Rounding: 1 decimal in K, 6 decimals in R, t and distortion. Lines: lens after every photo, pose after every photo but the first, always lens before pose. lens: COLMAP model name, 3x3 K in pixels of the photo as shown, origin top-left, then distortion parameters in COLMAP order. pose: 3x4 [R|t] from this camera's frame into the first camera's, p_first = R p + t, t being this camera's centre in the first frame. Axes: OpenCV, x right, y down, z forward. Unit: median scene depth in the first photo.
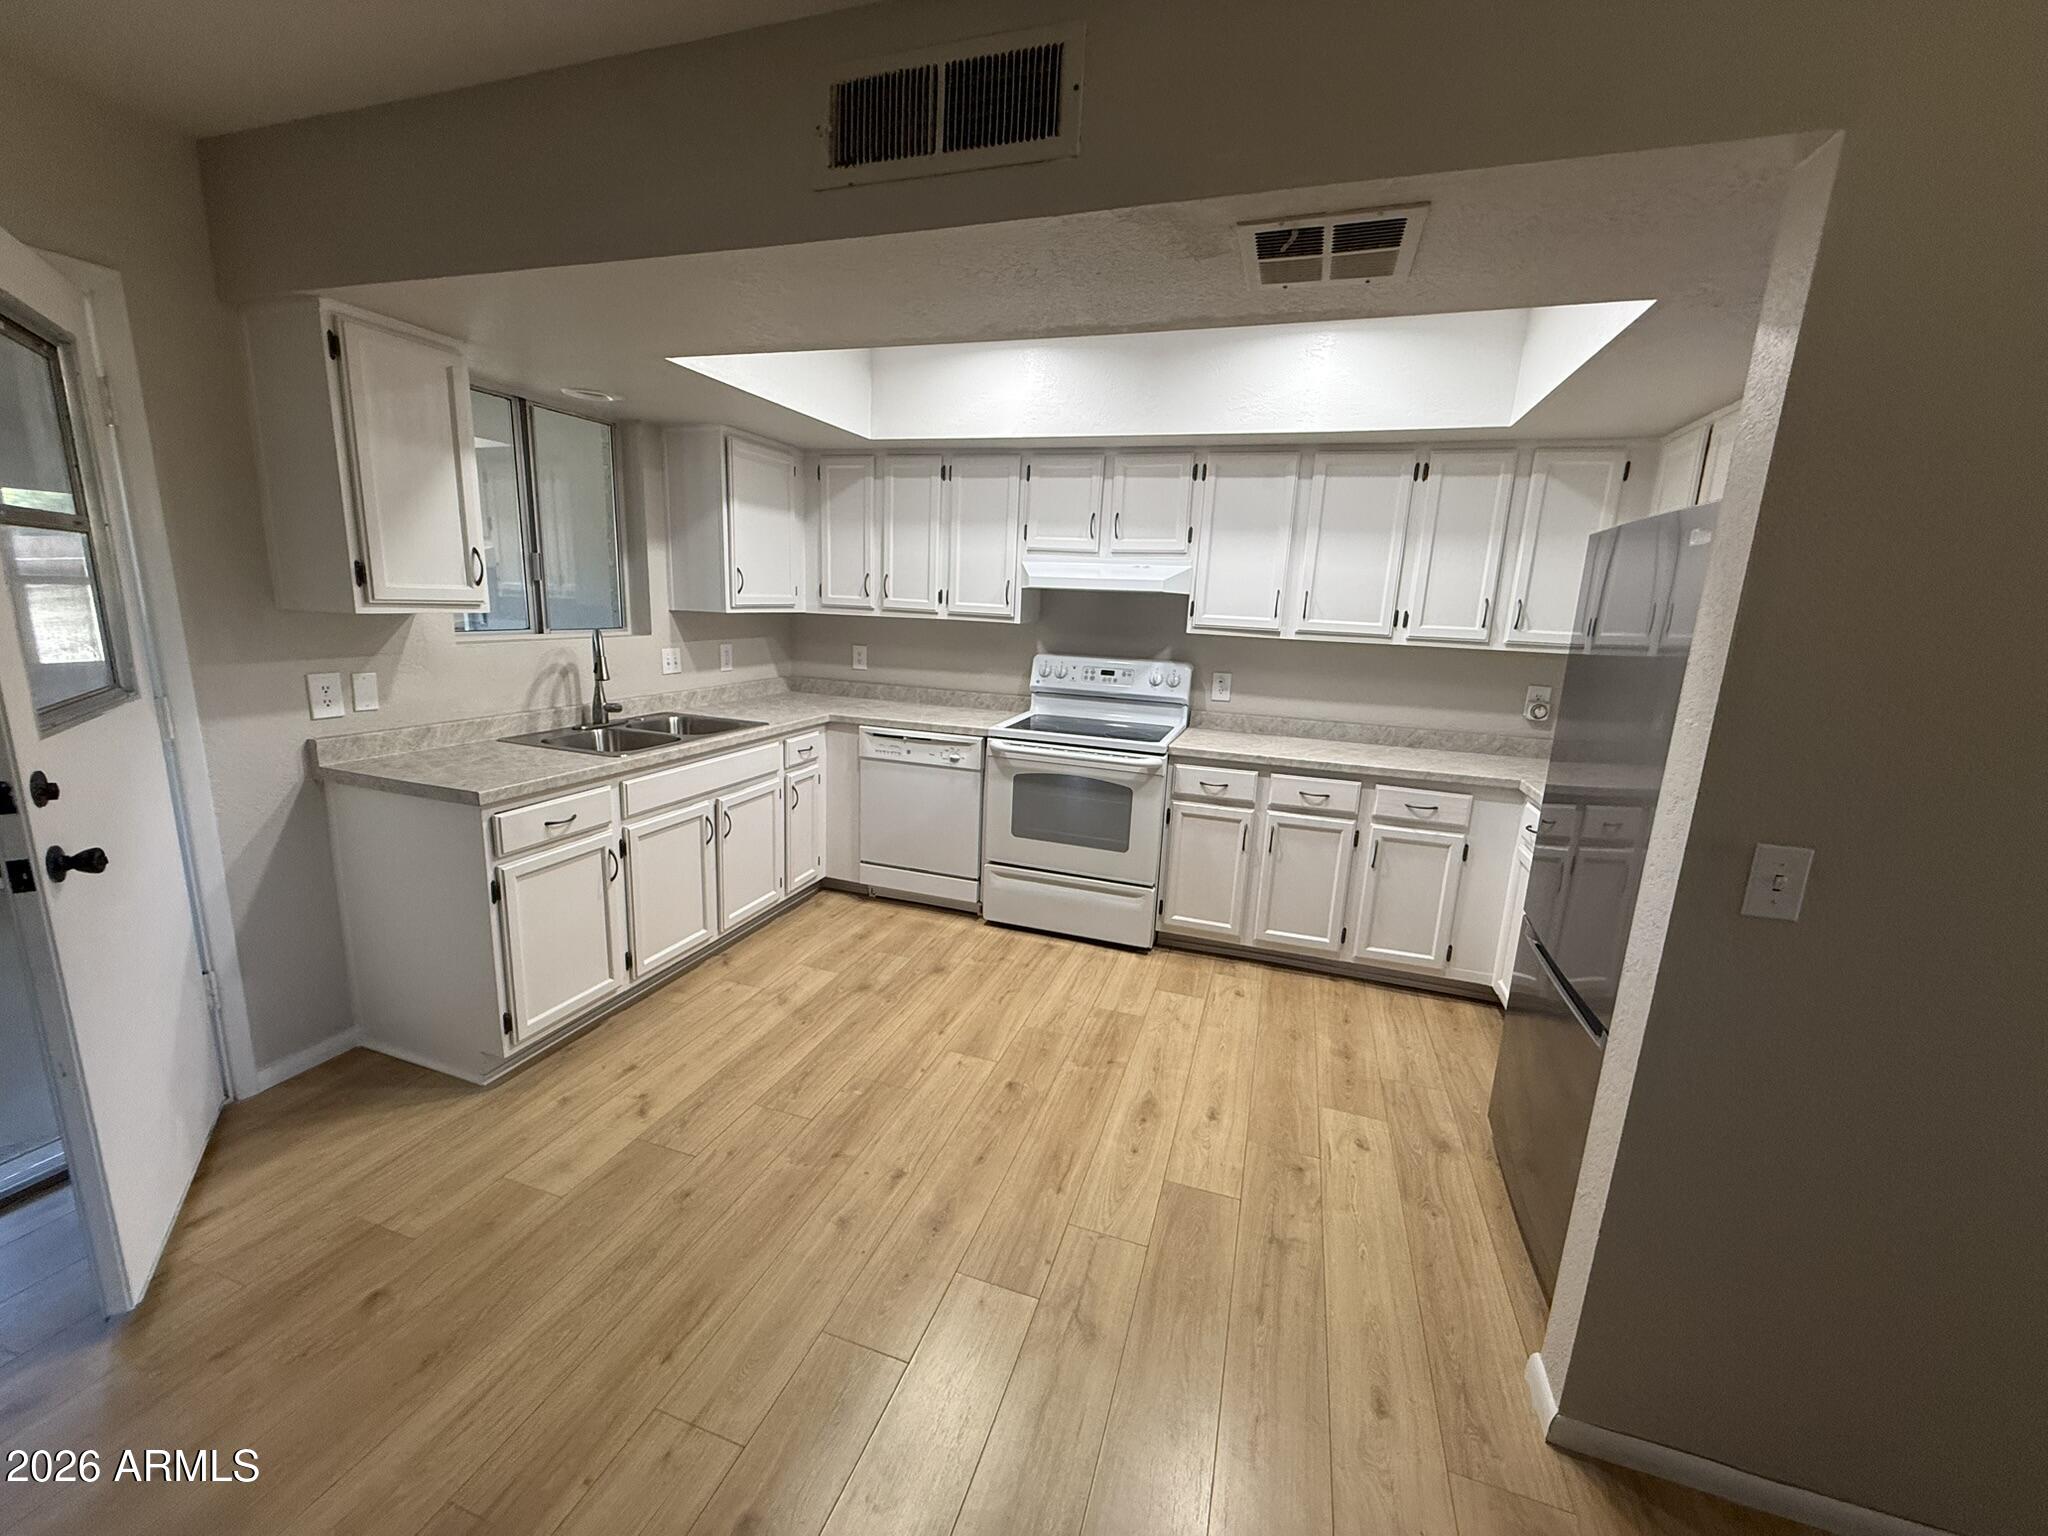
lens RADIAL K [[813.9, 0, 1007.0], [0, 813.9, 772.1], [0, 0, 1]] dist [-0.001734, 0.000342]
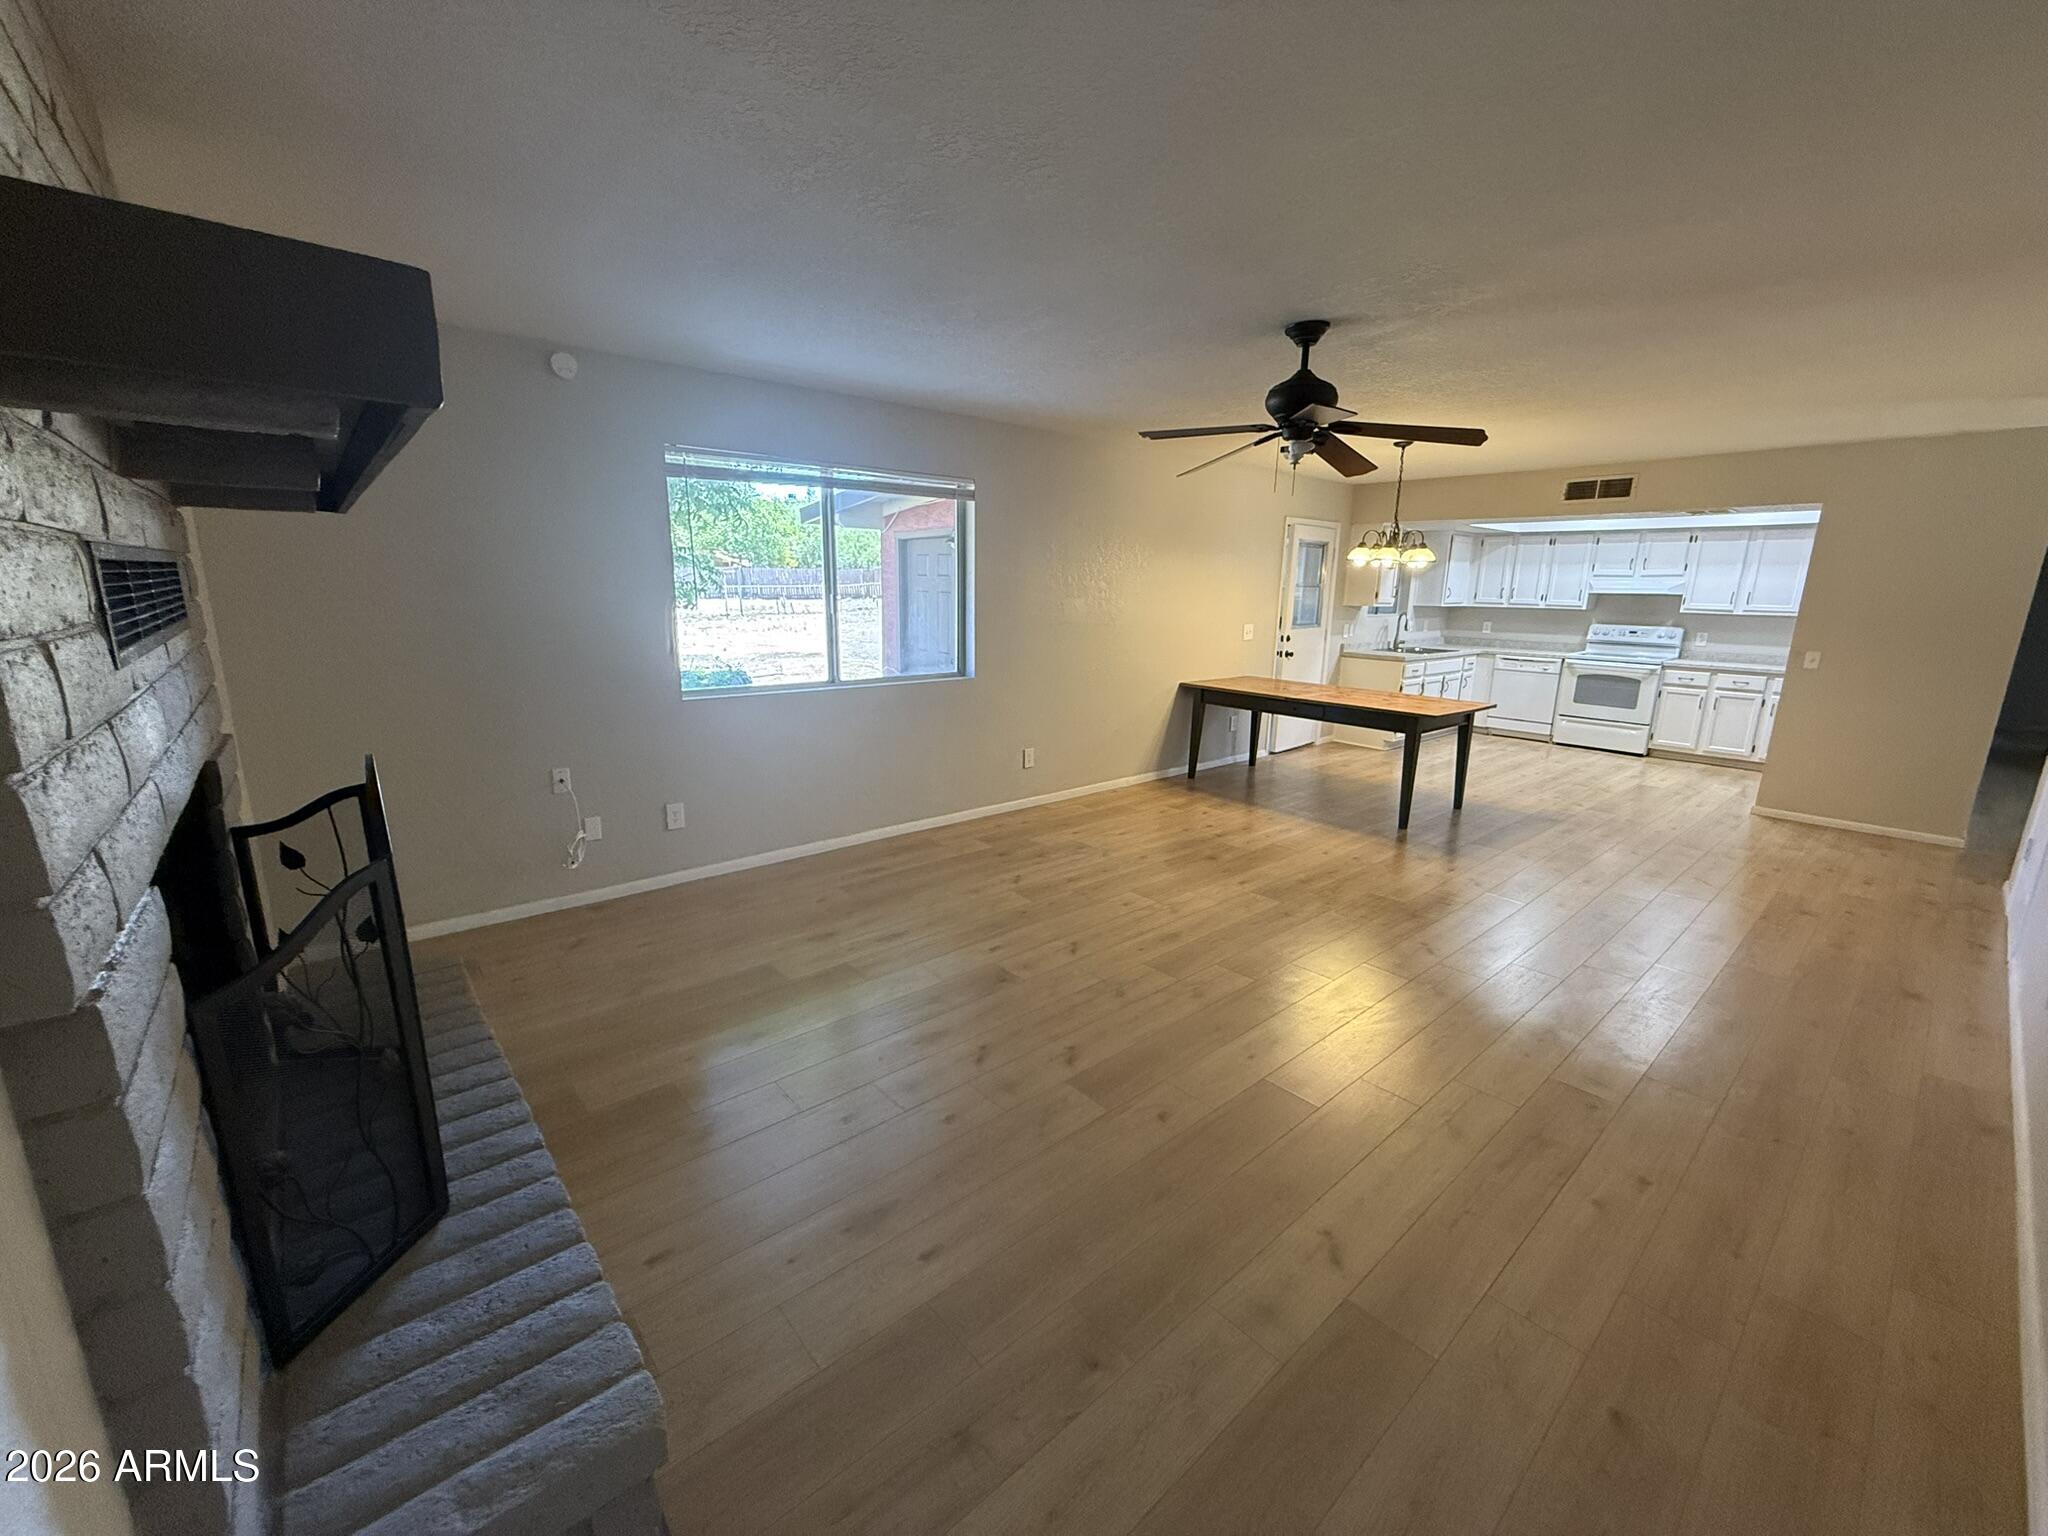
lens RADIAL K [[813.9, 0, 1007.0], [0, 813.9, 772.1], [0, 0, 1]] dist [-0.001734, 0.000342]
pose [[0.861229, 0.087274, -0.500667, -0.203950], [-0.086194, 0.995956, 0.025342, 0.355537], [0.500854, 0.021329, 0.865269, -1.779450]]
